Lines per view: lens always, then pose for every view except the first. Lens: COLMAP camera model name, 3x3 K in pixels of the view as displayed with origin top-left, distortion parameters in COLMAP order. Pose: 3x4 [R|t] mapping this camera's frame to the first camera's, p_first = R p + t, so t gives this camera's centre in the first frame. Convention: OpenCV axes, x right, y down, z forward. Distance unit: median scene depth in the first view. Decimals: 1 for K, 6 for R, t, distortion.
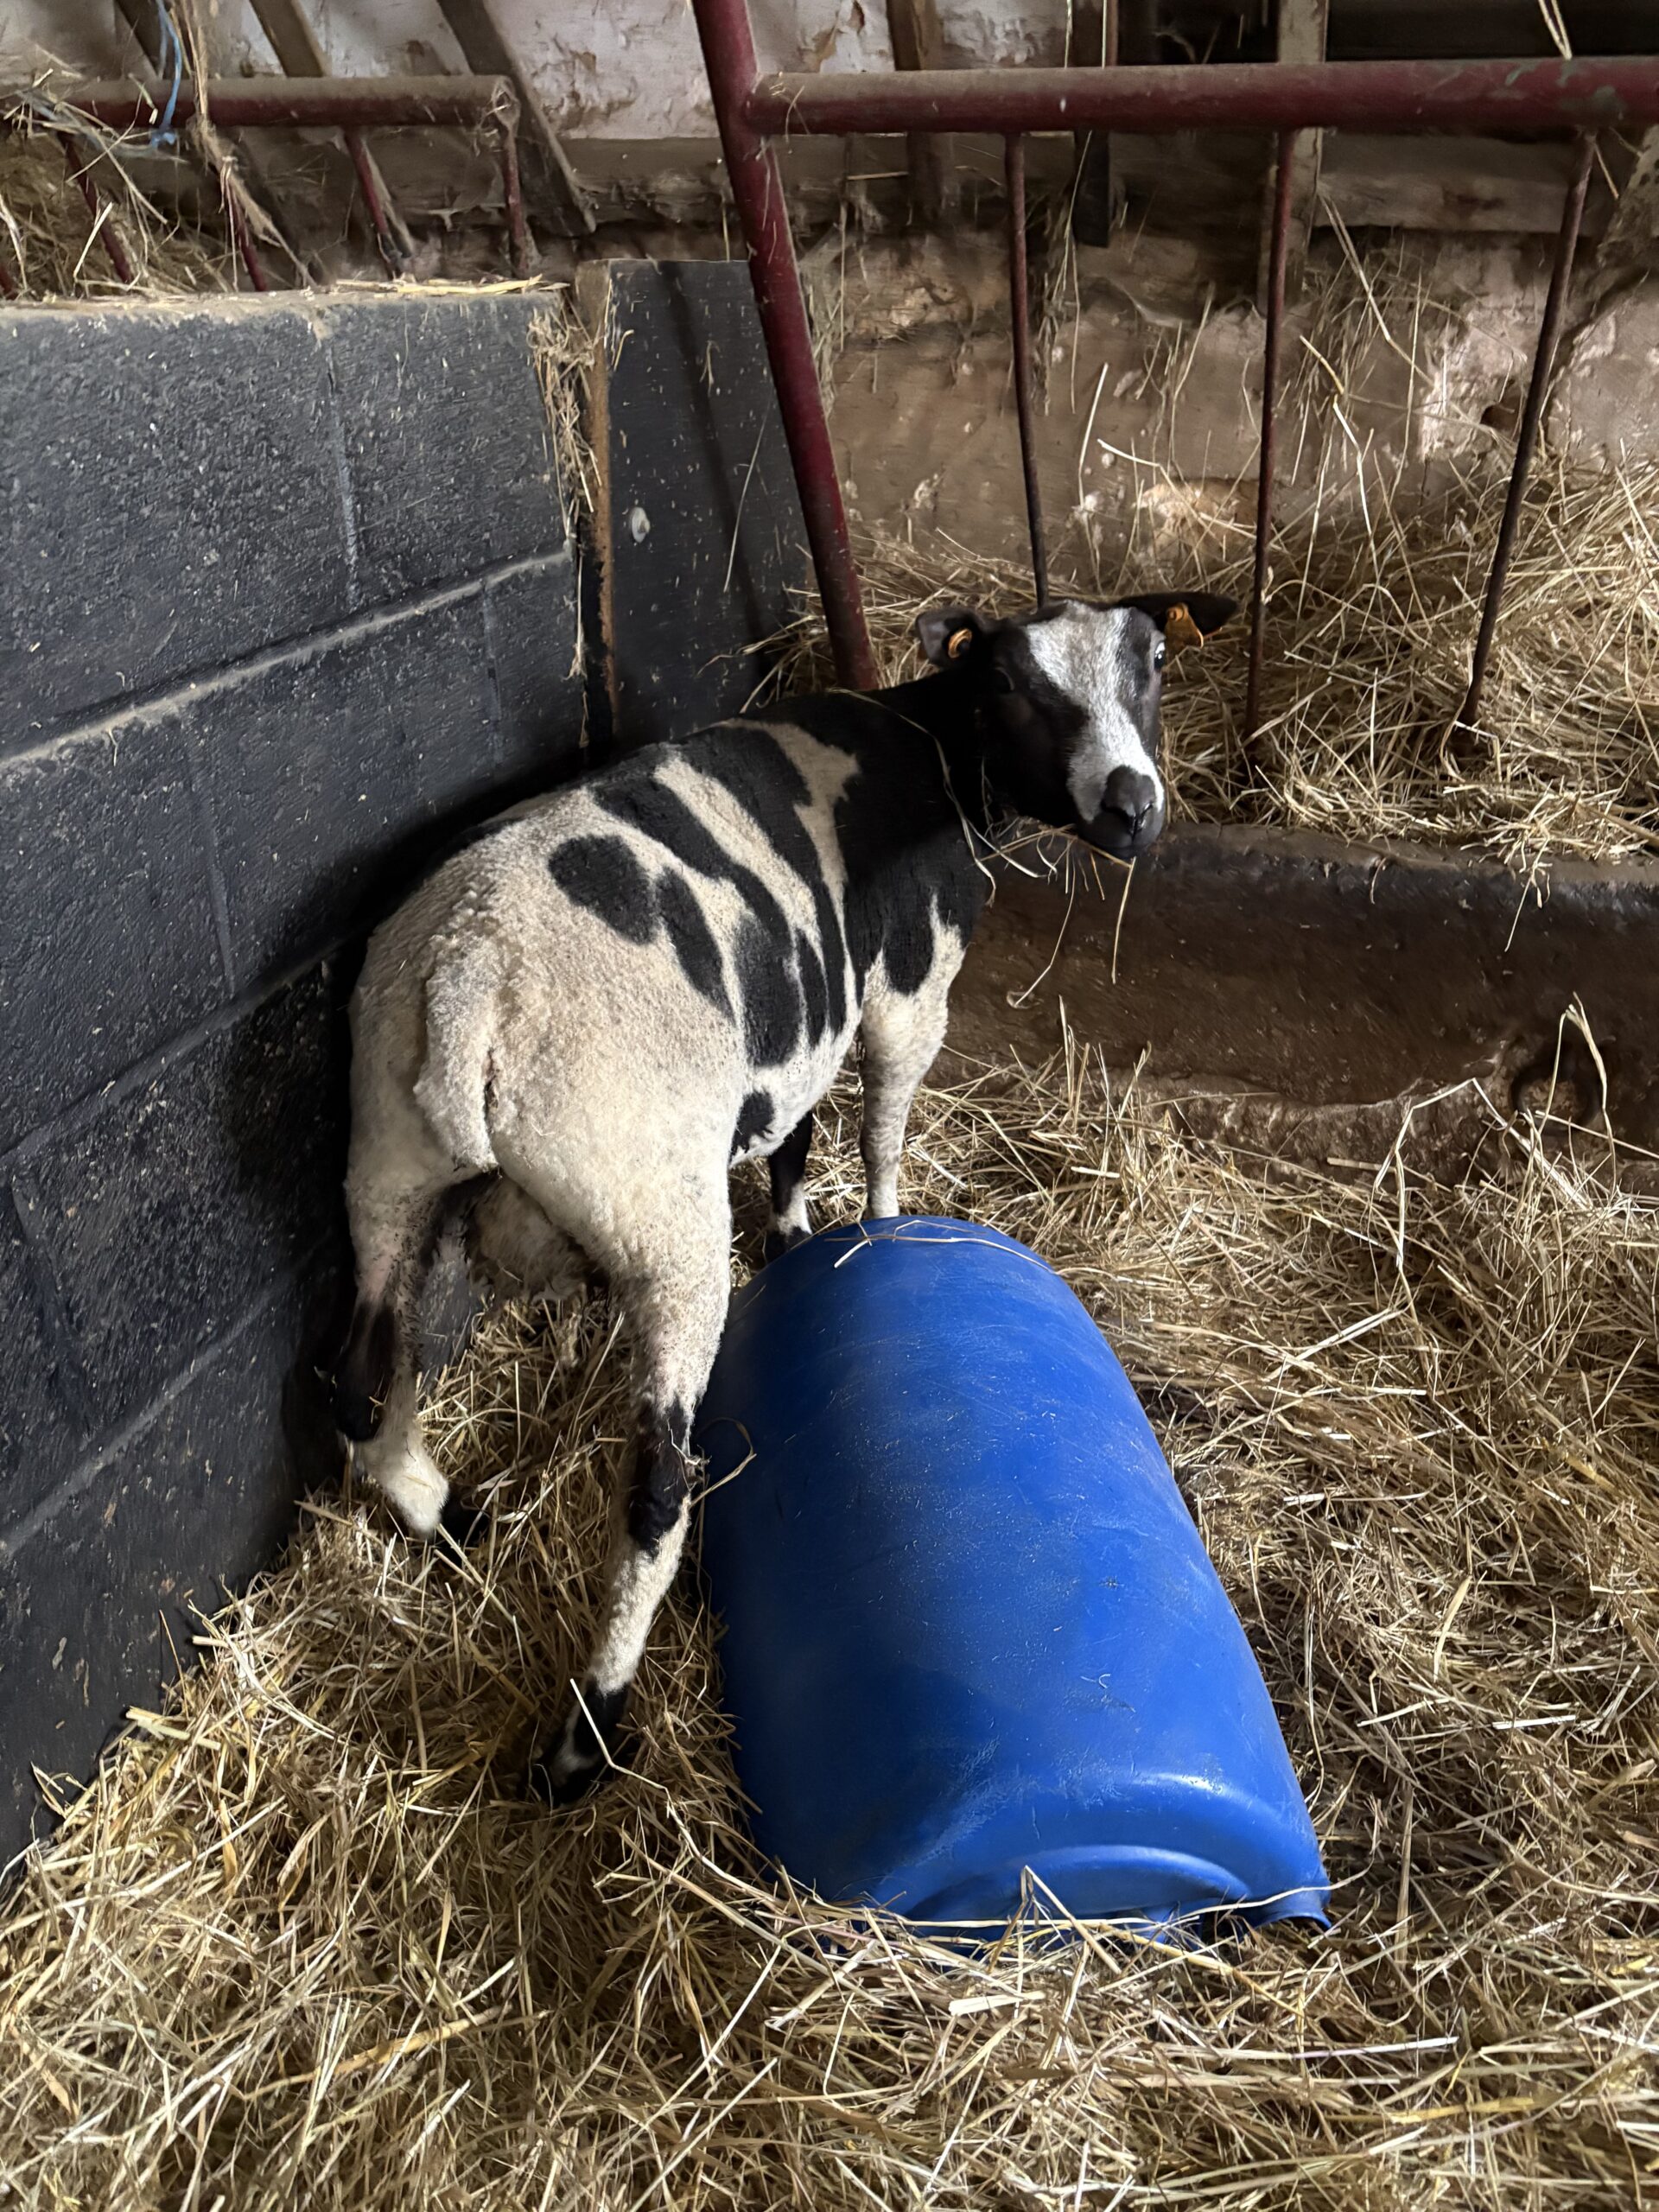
lens RADIAL K [[1603.3, 0, 835.3], [0, 1603.3, 1086.0], [0, 0, 1]] dist [0.036090, -0.039715]
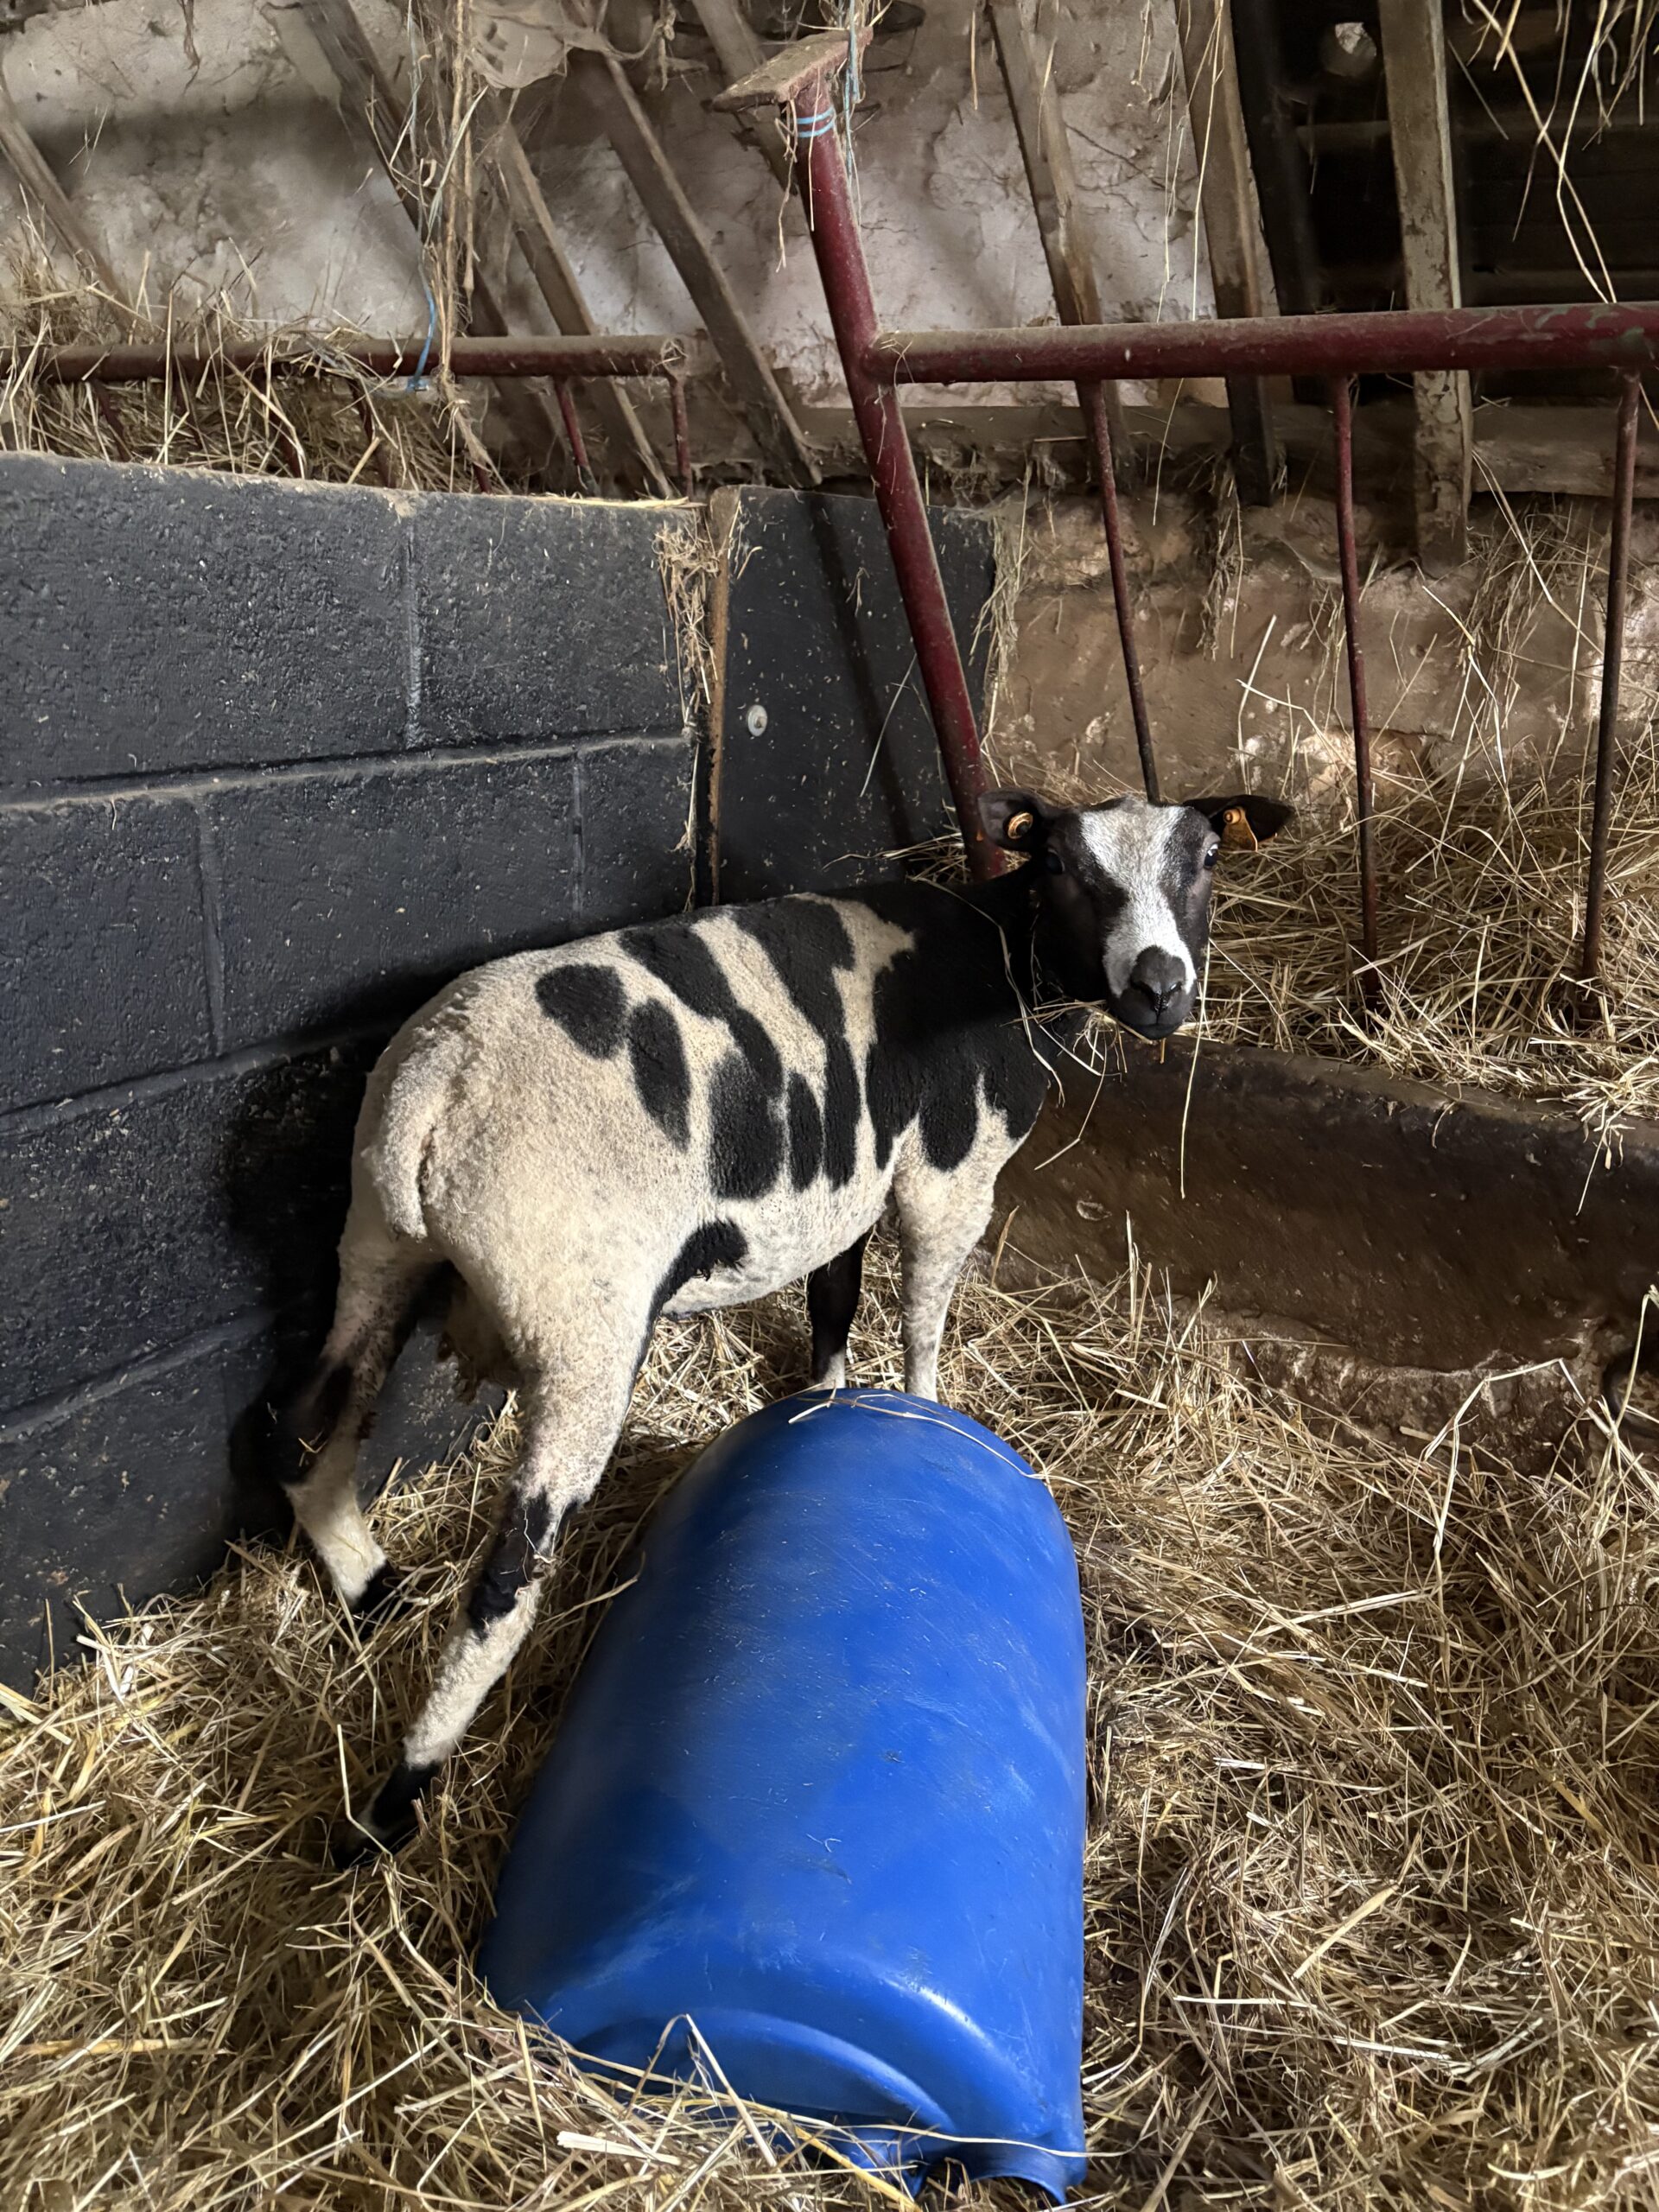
lens RADIAL K [[1603.3, 0, 843.0], [0, 1603.3, 1109.6], [0, 0, 1]] dist [0.036090, -0.039715]
pose [[0.963935, 0.120259, -0.237415, 0.258198], [-0.155008, 0.978847, -0.133530, 0.052740], [0.216335, 0.165516, 0.962187, 0.012403]]
